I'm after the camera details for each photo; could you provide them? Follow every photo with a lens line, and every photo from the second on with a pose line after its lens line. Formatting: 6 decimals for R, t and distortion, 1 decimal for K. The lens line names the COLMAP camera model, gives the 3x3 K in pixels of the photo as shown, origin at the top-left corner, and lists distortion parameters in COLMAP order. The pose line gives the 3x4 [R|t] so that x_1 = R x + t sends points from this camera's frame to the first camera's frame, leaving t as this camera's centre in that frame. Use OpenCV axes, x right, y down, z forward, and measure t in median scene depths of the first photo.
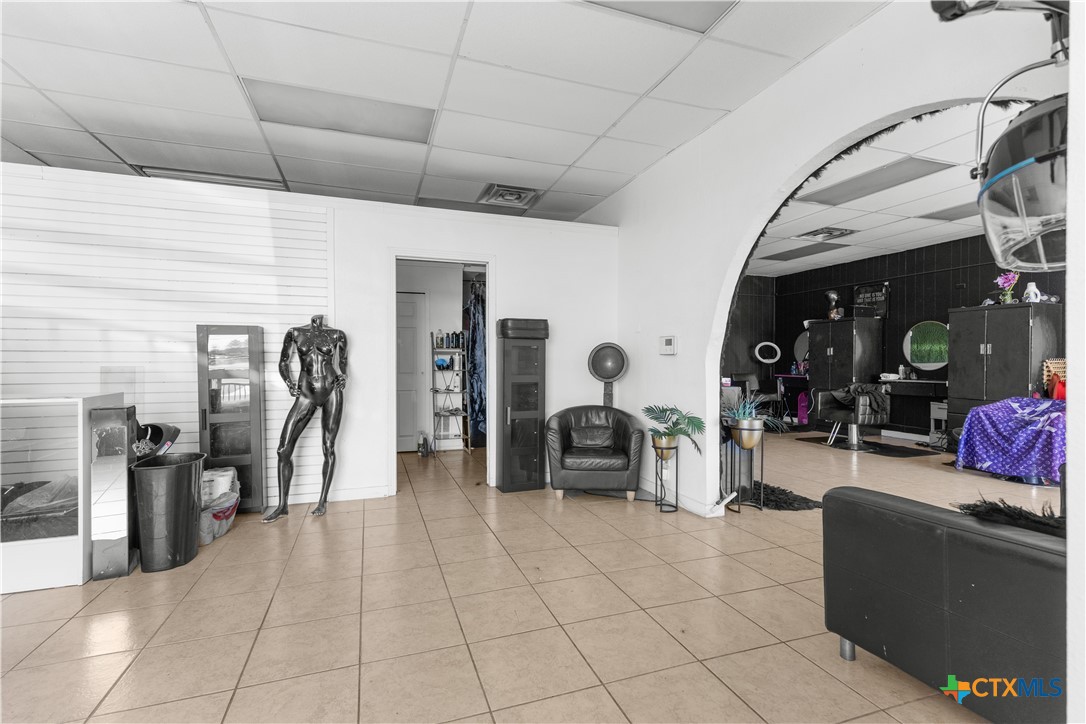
lens RADIAL K [[497.1, 0, 539.4], [0, 497.1, 363.8], [0, 0, 1]] dist [0.000440, -0.000240]
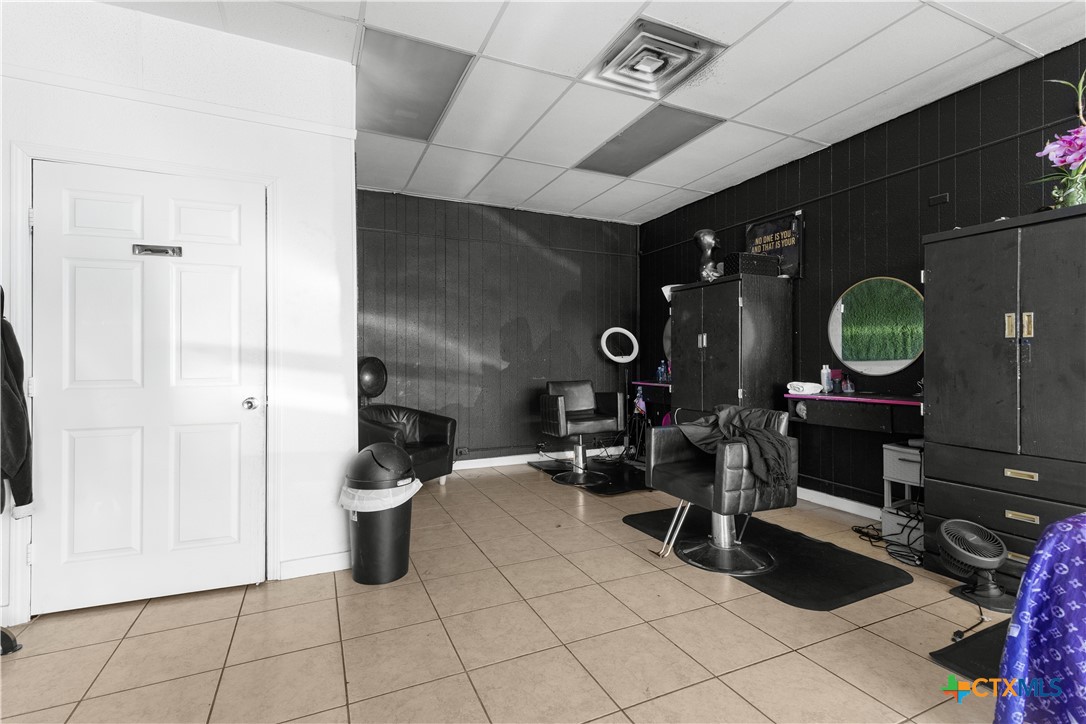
lens RADIAL K [[497.1, 0, 542.8], [0, 497.1, 359.4], [0, 0, 1]] dist [0.000440, -0.000240]
pose [[0.994986, -0.004450, 0.099915, 0.421488], [0.005298, 0.999952, -0.008233, -0.001221], [-0.099874, 0.008721, 0.994962, 0.565322]]
